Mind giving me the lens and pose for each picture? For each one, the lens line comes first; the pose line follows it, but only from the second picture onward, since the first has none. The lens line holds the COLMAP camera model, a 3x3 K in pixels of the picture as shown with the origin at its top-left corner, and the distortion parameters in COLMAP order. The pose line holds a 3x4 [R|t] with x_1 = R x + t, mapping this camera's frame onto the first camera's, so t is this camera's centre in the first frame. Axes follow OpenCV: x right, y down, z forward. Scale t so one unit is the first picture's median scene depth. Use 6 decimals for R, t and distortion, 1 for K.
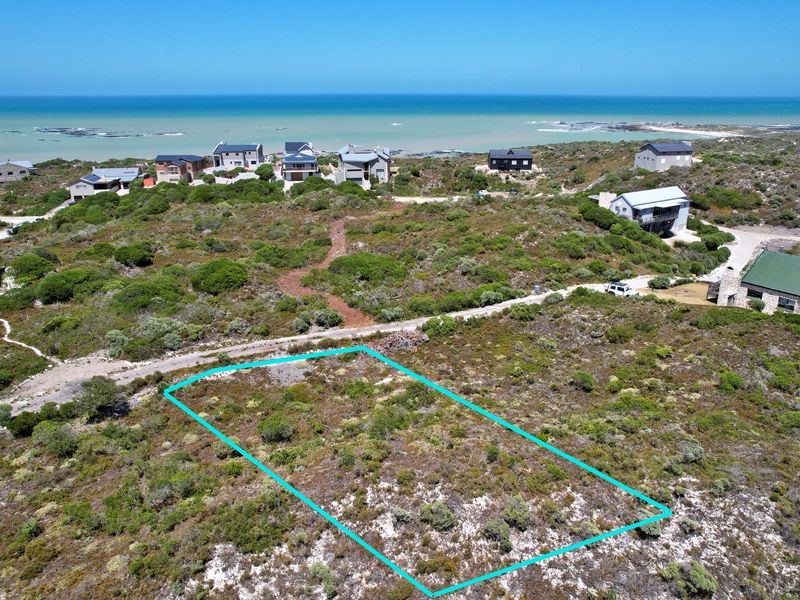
lens RADIAL K [[575.6, 0, 402.3], [0, 575.6, 295.8], [0, 0, 1]] dist [-0.060748, 0.041416]
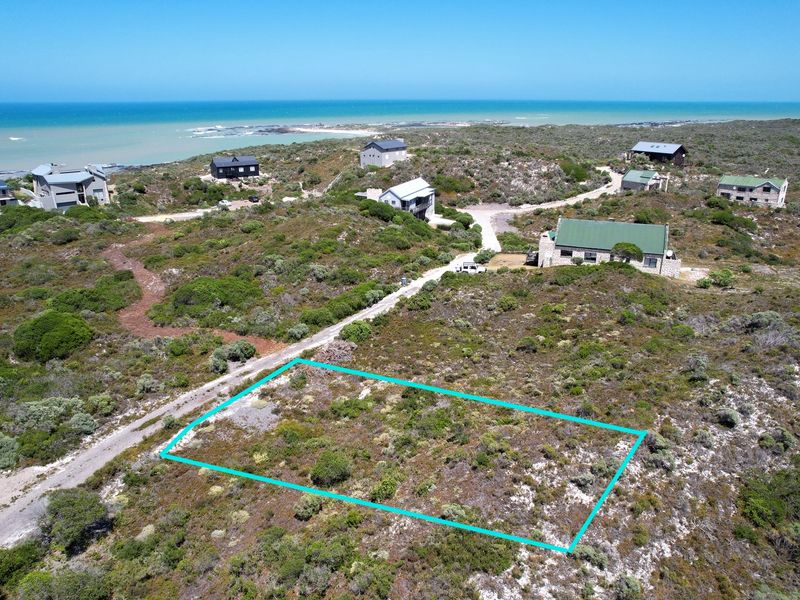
lens RADIAL K [[571.5, 0, 400.0], [0, 571.5, 300.0], [0, 0, 1]] dist [-0.064559, 0.050546]
pose [[0.830362, -0.189340, 0.524069, -0.201365], [0.189465, 0.980401, 0.054010, -0.021293], [-0.524025, 0.054445, 0.849961, 0.059534]]
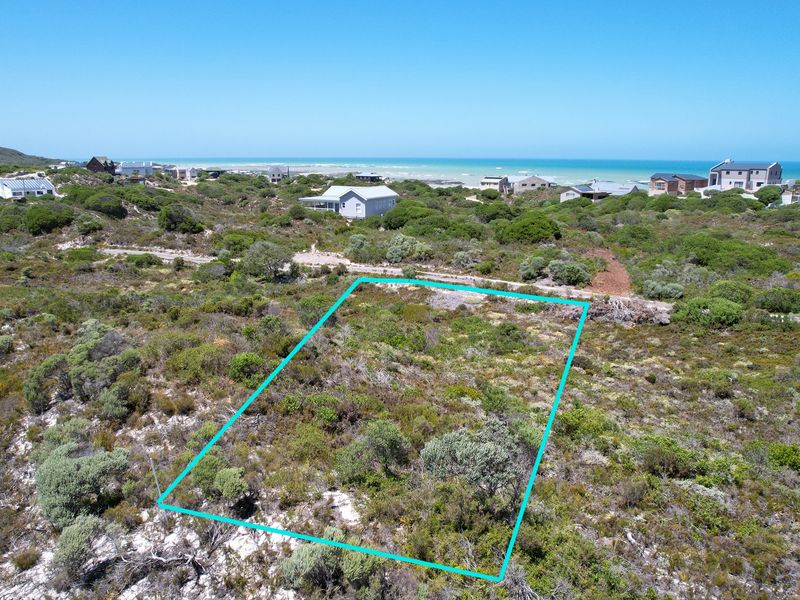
lens RADIAL K [[583.6, 0, 400.0], [0, 583.6, 300.0], [0, 0, 1]] dist [-0.056507, 0.041138]
pose [[0.580649, 0.198545, -0.789573, 0.180033], [-0.277975, 0.959877, 0.036947, 0.055497], [0.765229, 0.198028, 0.612543, 0.212998]]
